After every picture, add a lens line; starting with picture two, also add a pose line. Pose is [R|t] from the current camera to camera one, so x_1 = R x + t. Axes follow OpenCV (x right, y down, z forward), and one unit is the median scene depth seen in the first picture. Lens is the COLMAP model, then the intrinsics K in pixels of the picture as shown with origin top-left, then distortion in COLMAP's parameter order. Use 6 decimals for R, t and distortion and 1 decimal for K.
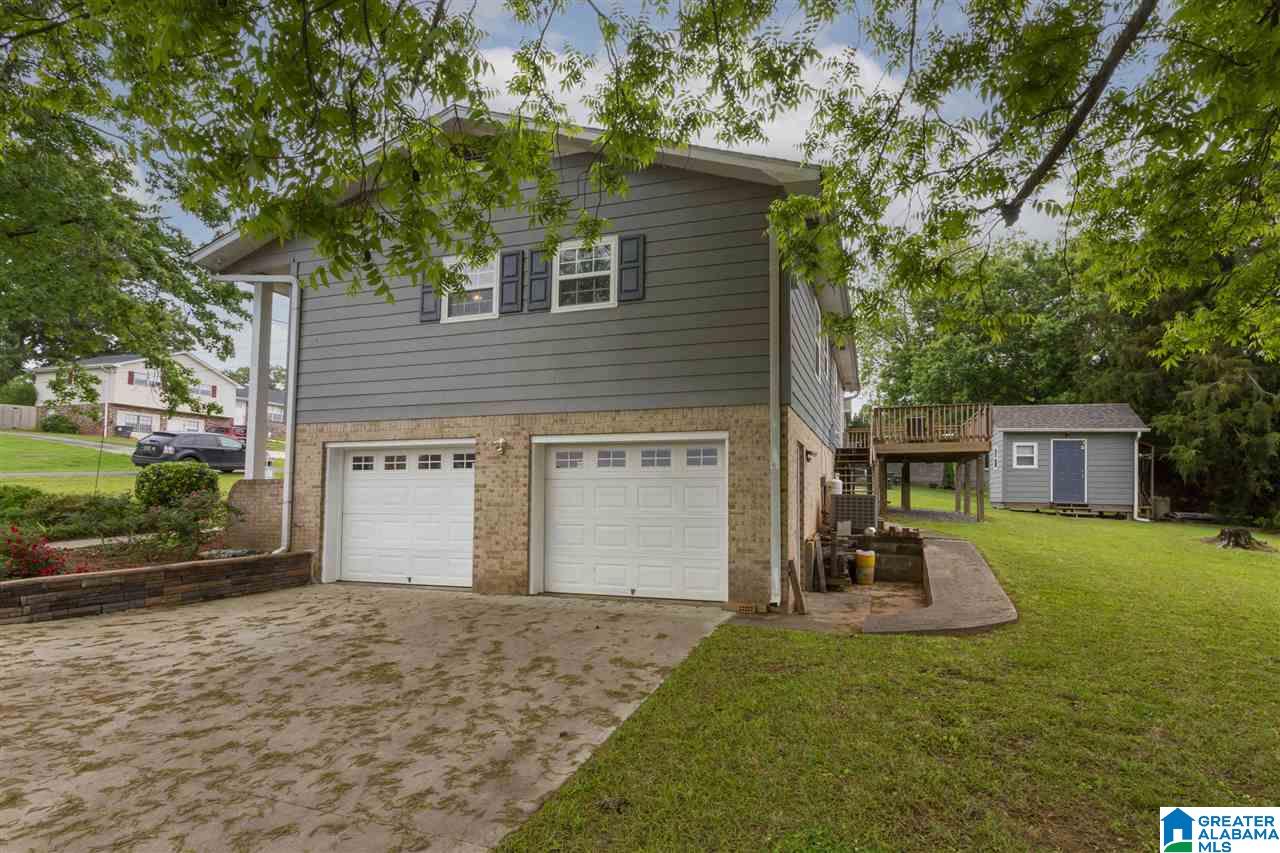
lens RADIAL K [[621.2, 0, 671.9], [0, 621.2, 460.5], [0, 0, 1]] dist [0.010780, 0.000448]
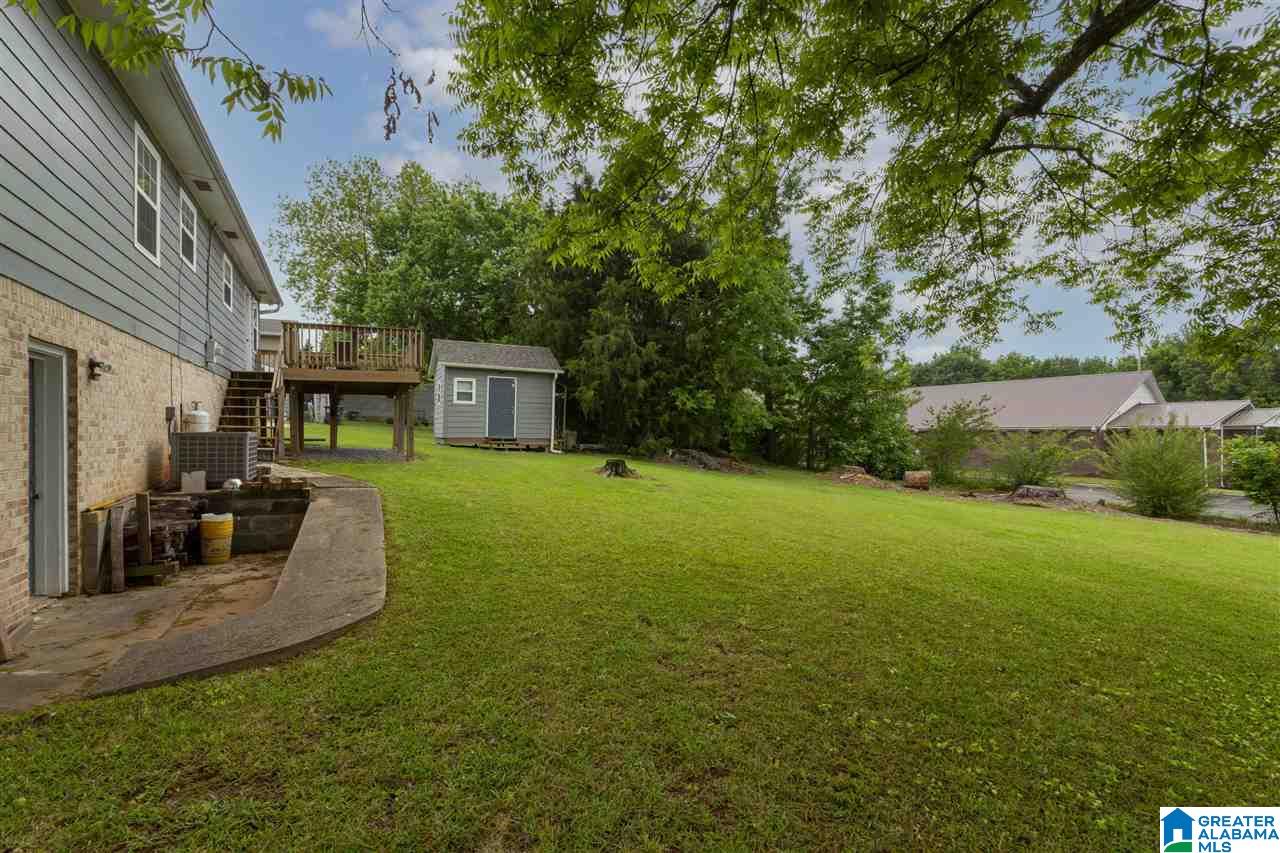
lens RADIAL K [[621.2, 0, 640.4], [0, 621.2, 429.1], [0, 0, 1]] dist [0.010780, 0.000448]
pose [[0.719819, -0.004881, 0.694145, 0.085327], [-0.031938, 0.998683, 0.040141, 0.004213], [-0.693427, -0.051064, 0.718715, 0.093170]]
